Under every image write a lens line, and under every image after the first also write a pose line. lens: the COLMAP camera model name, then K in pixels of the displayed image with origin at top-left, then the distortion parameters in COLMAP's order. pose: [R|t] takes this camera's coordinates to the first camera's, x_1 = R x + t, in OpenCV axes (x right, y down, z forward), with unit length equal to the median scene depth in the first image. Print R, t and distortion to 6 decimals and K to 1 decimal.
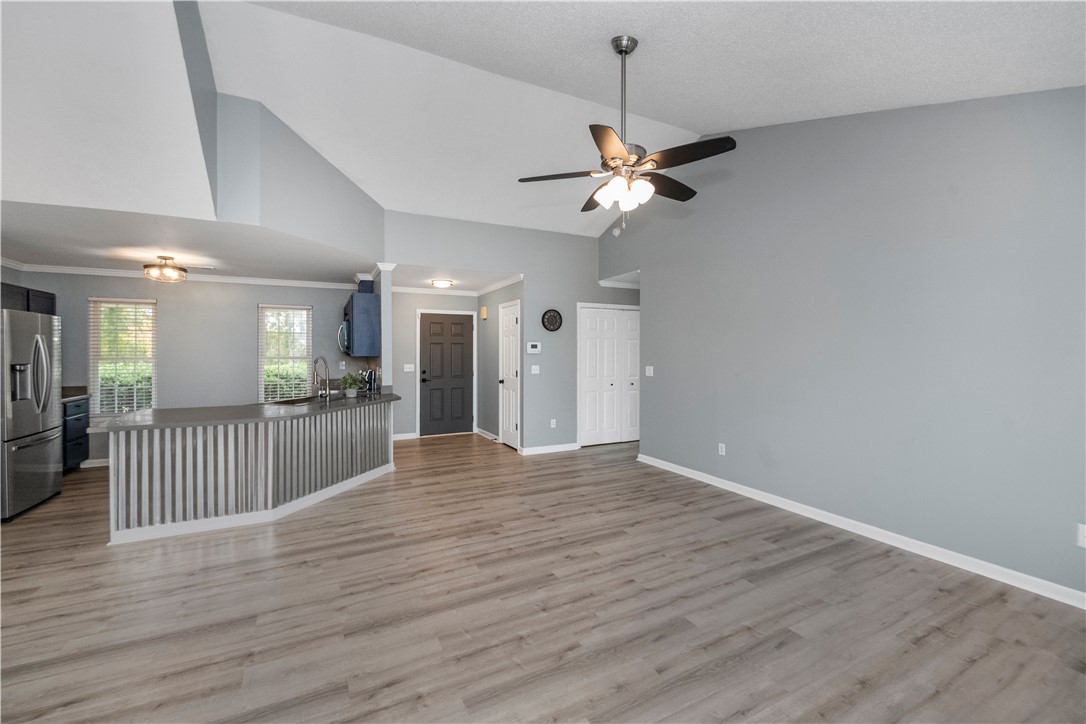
lens RADIAL K [[431.9, 0, 533.3], [0, 431.9, 352.9], [0, 0, 1]] dist [0.011484, -0.011088]
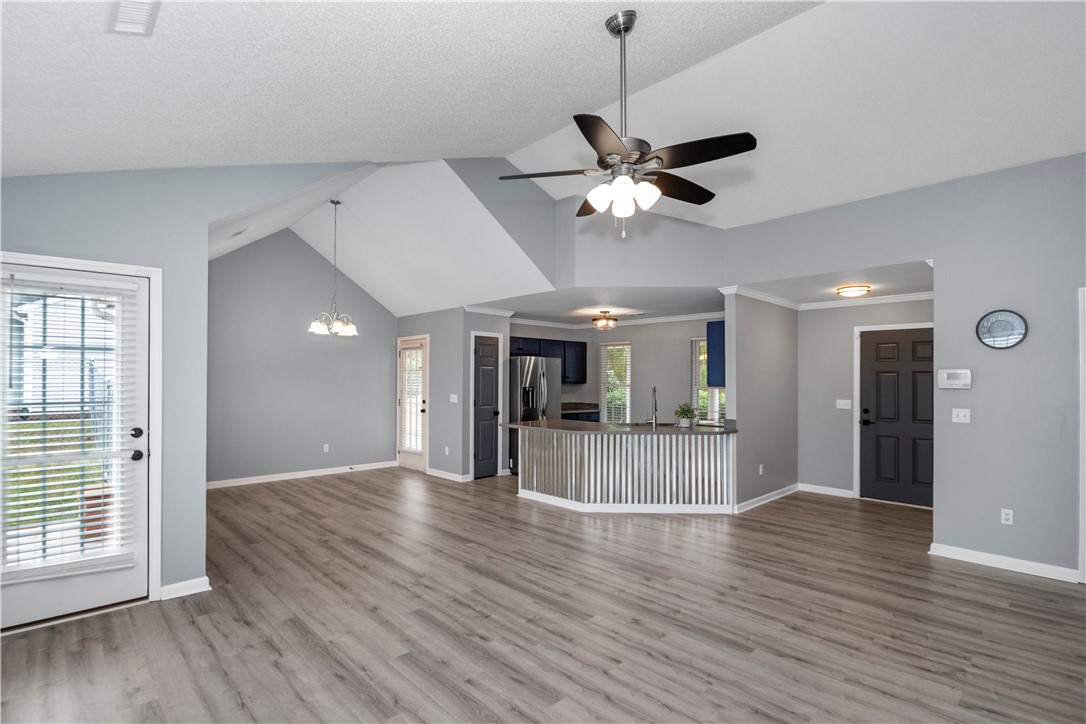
lens RADIAL K [[510.5, 0, 537.6], [0, 510.5, 372.3], [0, 0, 1]] dist [0.000649, -0.010260]
pose [[0.306957, -0.008651, -0.951684, 0.744046], [-0.011539, 0.999851, -0.012810, -0.007486], [0.951654, 0.014914, 0.306811, 0.366561]]
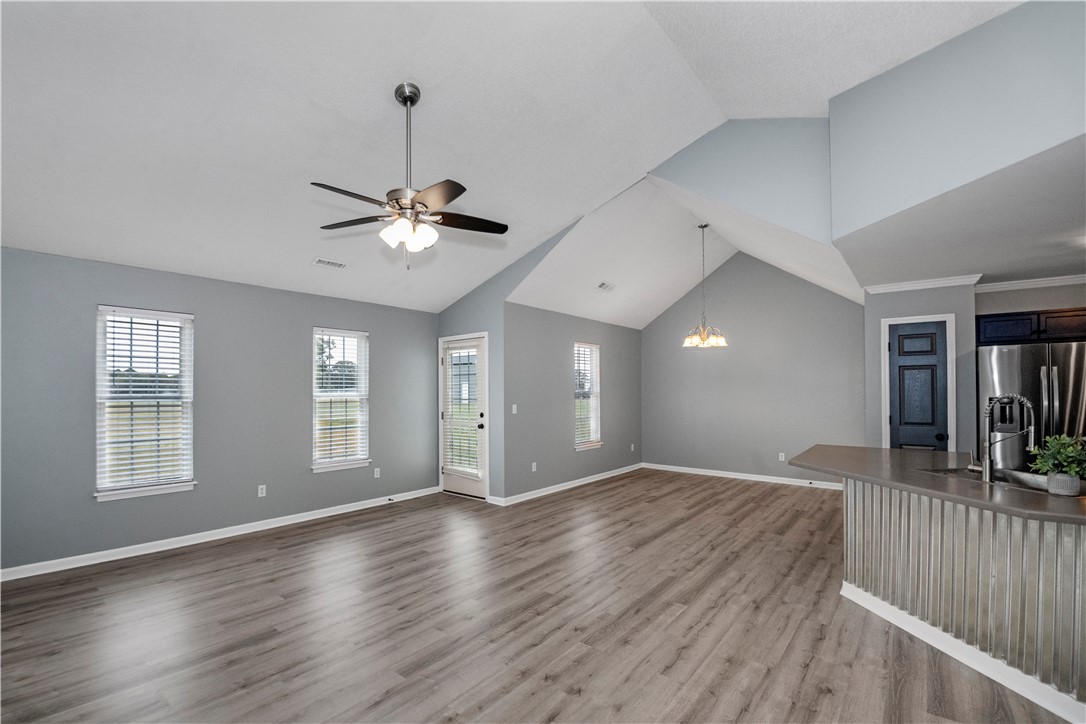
lens RADIAL K [[481.9, 0, 524.6], [0, 481.9, 385.1], [0, 0, 1]] dist [-0.024145, -0.000538]
pose [[-0.916585, 0.001080, -0.399839, 0.277492], [0.003635, 0.999978, -0.005633, -0.002034], [0.399824, -0.006616, -0.916568, 1.456301]]
